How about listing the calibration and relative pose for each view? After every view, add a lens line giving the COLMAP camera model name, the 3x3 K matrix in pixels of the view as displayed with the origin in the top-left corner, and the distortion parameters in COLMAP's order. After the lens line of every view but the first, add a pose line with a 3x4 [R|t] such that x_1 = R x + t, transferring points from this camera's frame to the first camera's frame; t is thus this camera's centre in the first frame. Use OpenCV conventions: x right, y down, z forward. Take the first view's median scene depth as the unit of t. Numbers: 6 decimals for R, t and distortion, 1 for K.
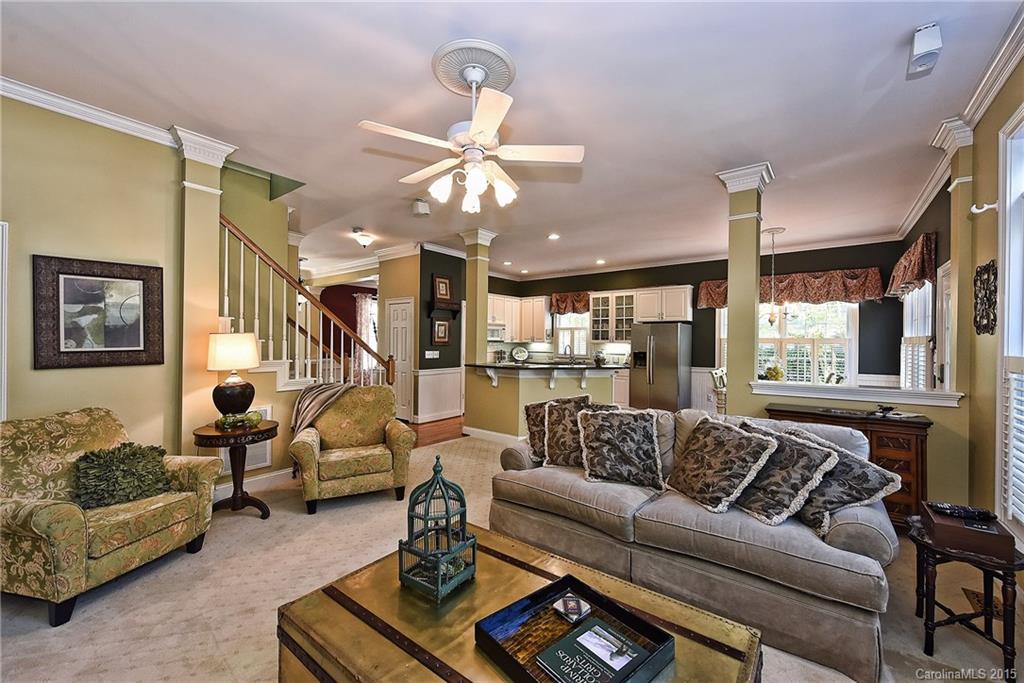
lens RADIAL K [[398.4, 0, 513.3], [0, 398.4, 340.4], [0, 0, 1]] dist [-0.000111, -0.000232]
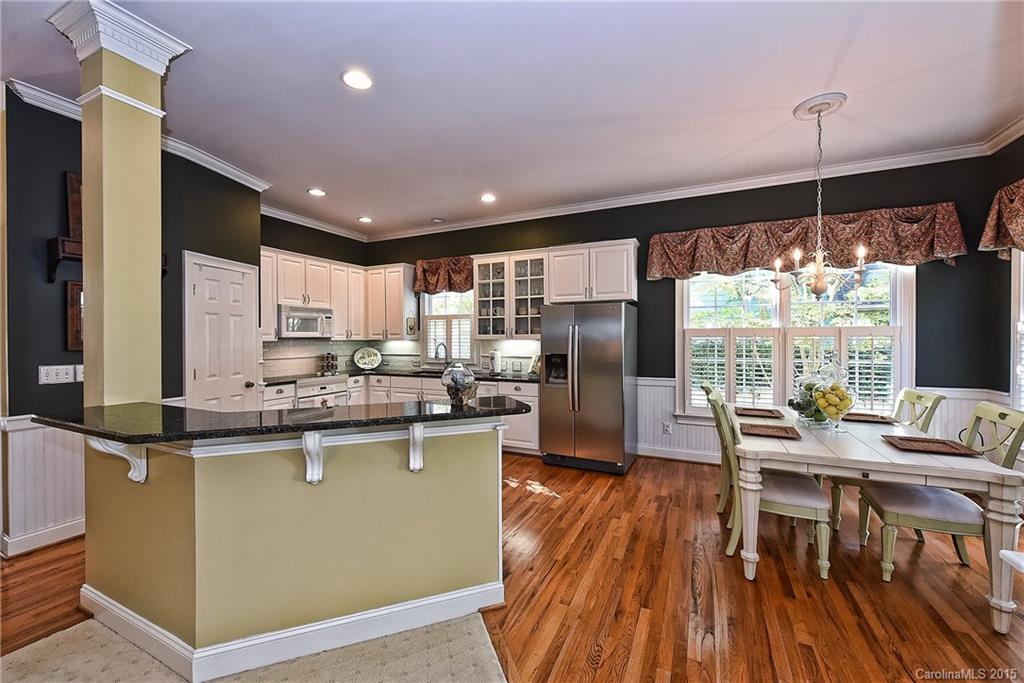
lens RADIAL K [[398.4, 0, 514.0], [0, 398.4, 338.7], [0, 0, 1]] dist [-0.000111, -0.000232]
pose [[0.972666, -0.013440, 0.231820, 0.112585], [0.012428, 0.999906, 0.005827, 0.002676], [-0.231877, -0.002787, 0.972741, 0.407852]]
